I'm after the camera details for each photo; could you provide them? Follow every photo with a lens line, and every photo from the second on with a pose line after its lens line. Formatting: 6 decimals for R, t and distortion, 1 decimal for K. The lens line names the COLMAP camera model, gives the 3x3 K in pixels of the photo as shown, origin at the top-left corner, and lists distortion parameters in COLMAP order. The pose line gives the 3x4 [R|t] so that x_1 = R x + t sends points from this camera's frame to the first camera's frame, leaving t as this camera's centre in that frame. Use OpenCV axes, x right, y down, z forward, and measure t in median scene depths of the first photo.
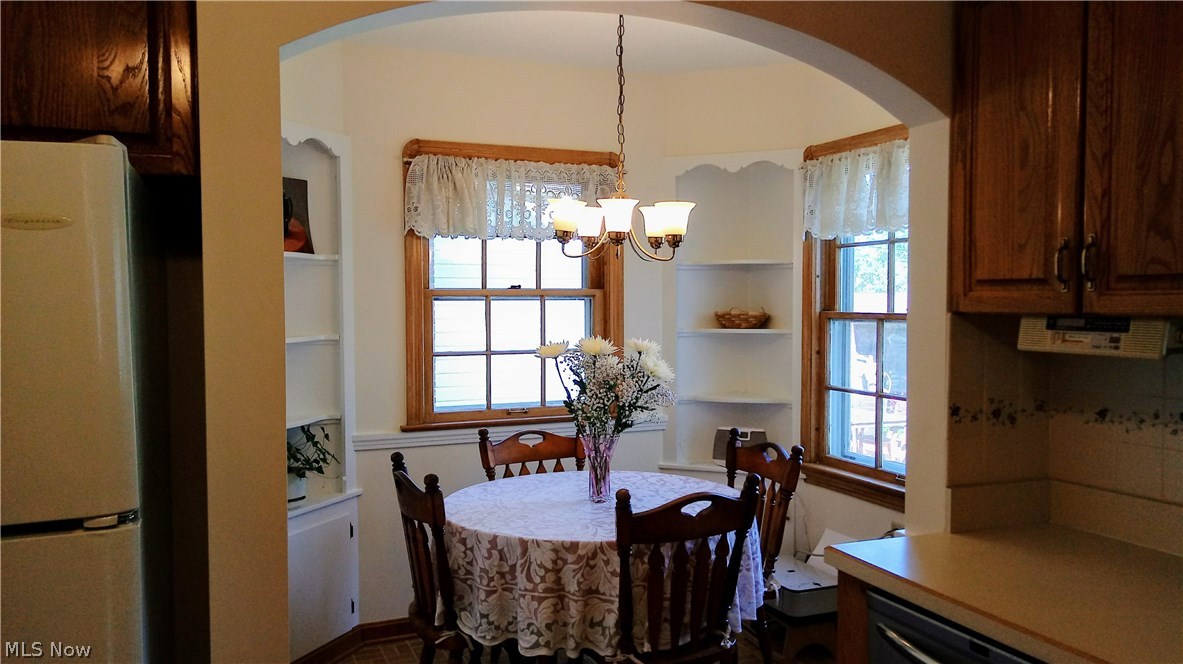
lens RADIAL K [[909.4, 0, 591.5], [0, 909.4, 332.0], [0, 0, 1]] dist [0.039084, -0.002564]
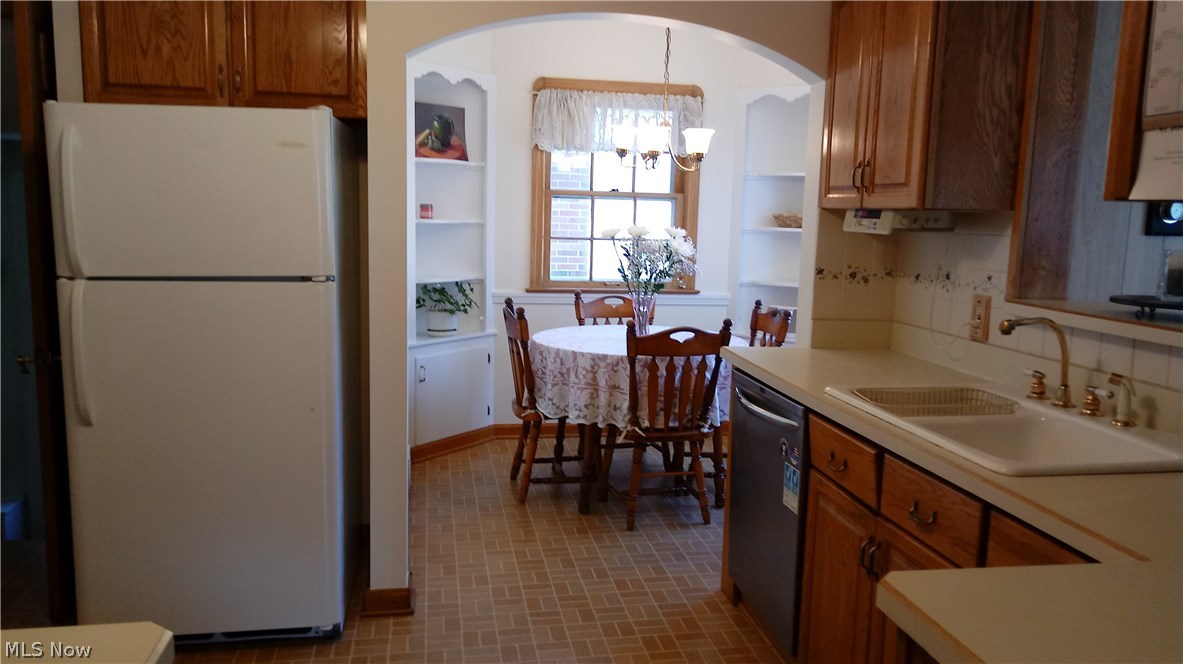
lens RADIAL K [[901.4, 0, 591.5], [0, 901.4, 332.0], [0, 0, 1]] dist [0.070938, -0.001568]
pose [[0.974239, 0.061151, -0.217068, 0.270887], [-0.039568, 0.993954, 0.102424, 0.034541], [0.222019, -0.091196, 0.970768, -0.456952]]
